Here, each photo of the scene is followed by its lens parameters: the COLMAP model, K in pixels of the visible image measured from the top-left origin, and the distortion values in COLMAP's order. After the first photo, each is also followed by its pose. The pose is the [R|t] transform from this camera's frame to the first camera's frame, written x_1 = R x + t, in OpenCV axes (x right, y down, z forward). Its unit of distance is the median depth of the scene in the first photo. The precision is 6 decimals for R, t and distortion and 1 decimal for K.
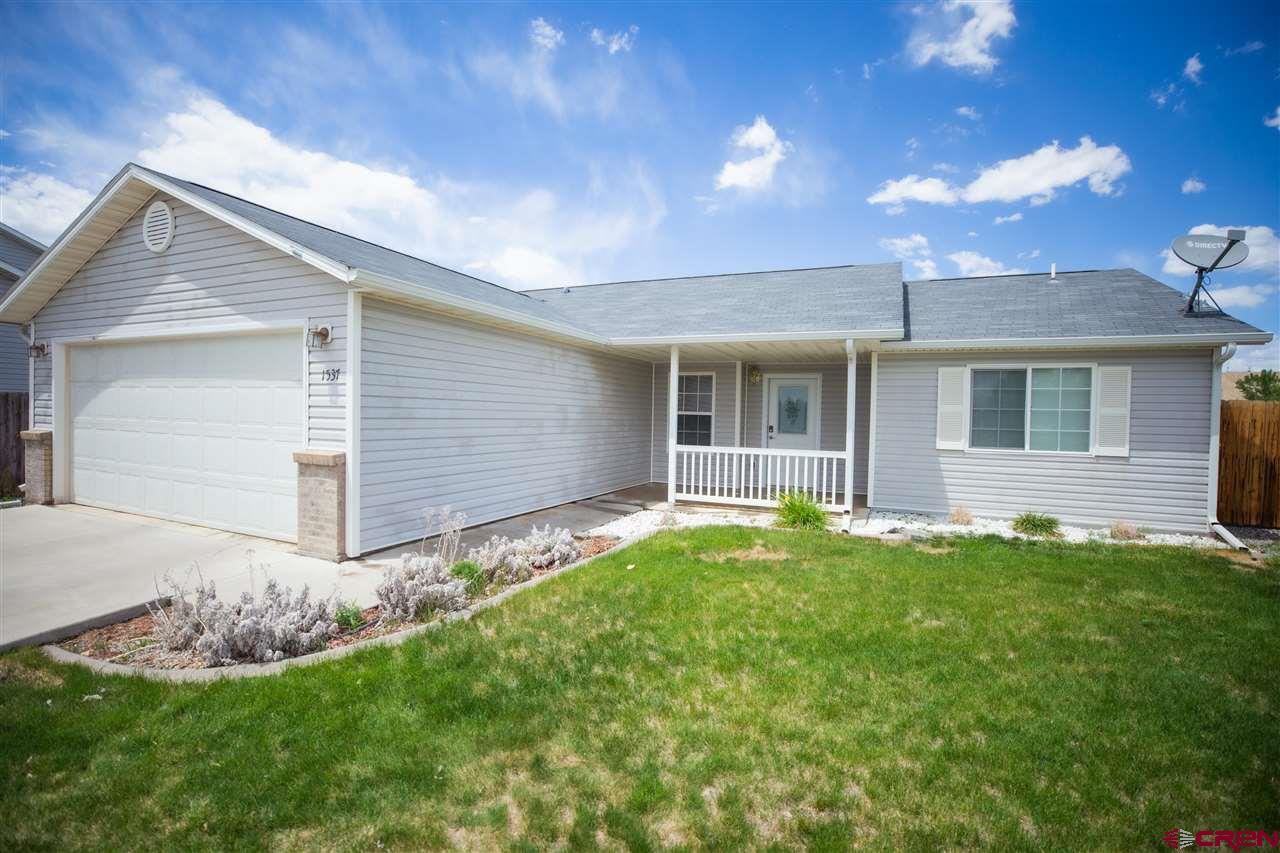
lens RADIAL K [[582.5, 0, 637.8], [0, 582.5, 426.9], [0, 0, 1]] dist [-0.043922, 0.012325]
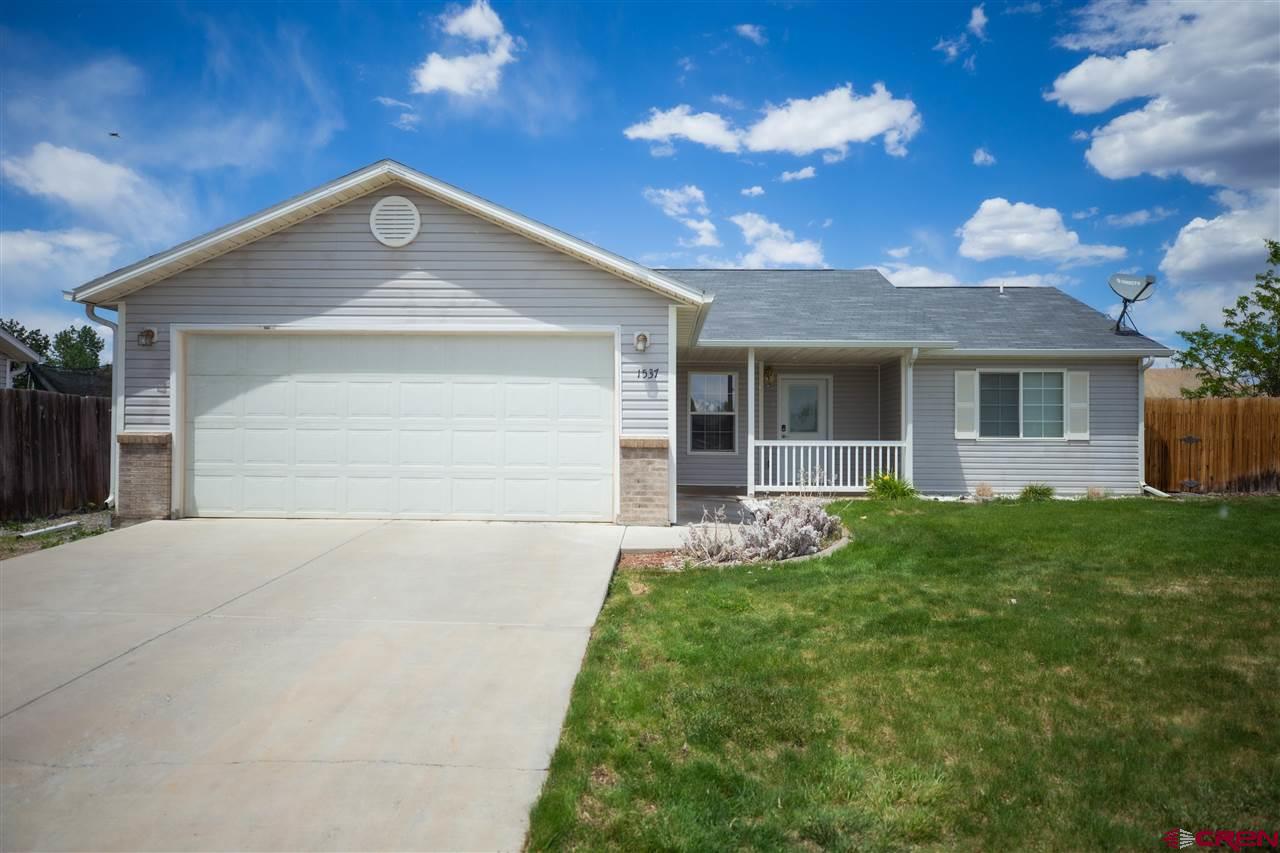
lens RADIAL K [[852.4, 0, 640.0], [0, 852.4, 426.5], [0, 0, 1]] dist [-0.002910, -0.001341]
pose [[0.927460, -0.012526, 0.373712, -0.815190], [0.021740, 0.999554, -0.020450, 0.037633], [-0.373289, 0.027091, 0.927320, -0.432364]]
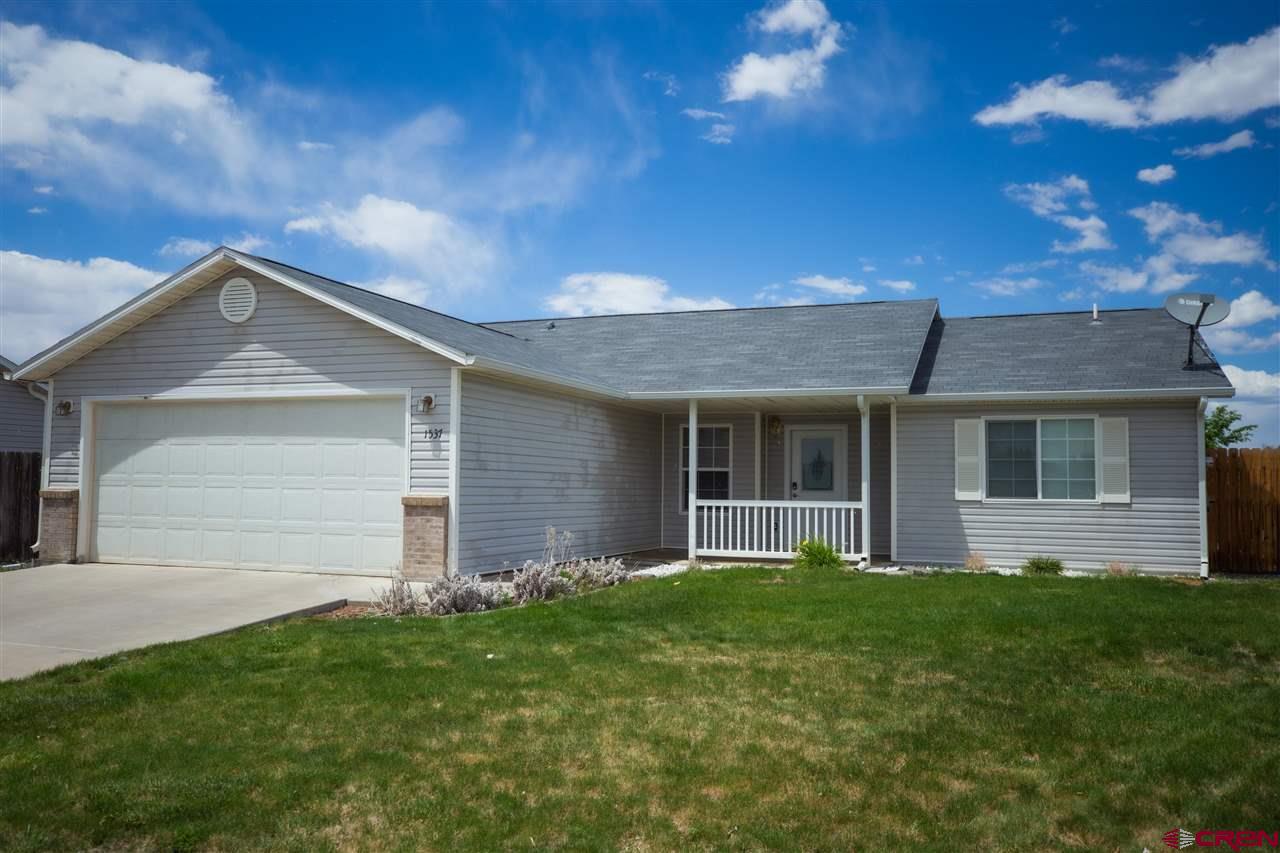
lens RADIAL K [[1019.8, 0, 640.0], [0, 1019.8, 426.5], [0, 0, 1]] dist [0.008713, 0.006517]
pose [[0.998370, -0.007070, 0.056638, -0.142348], [0.011572, 0.996763, -0.079560, 0.049644], [-0.055892, 0.080085, 0.995220, -0.816256]]
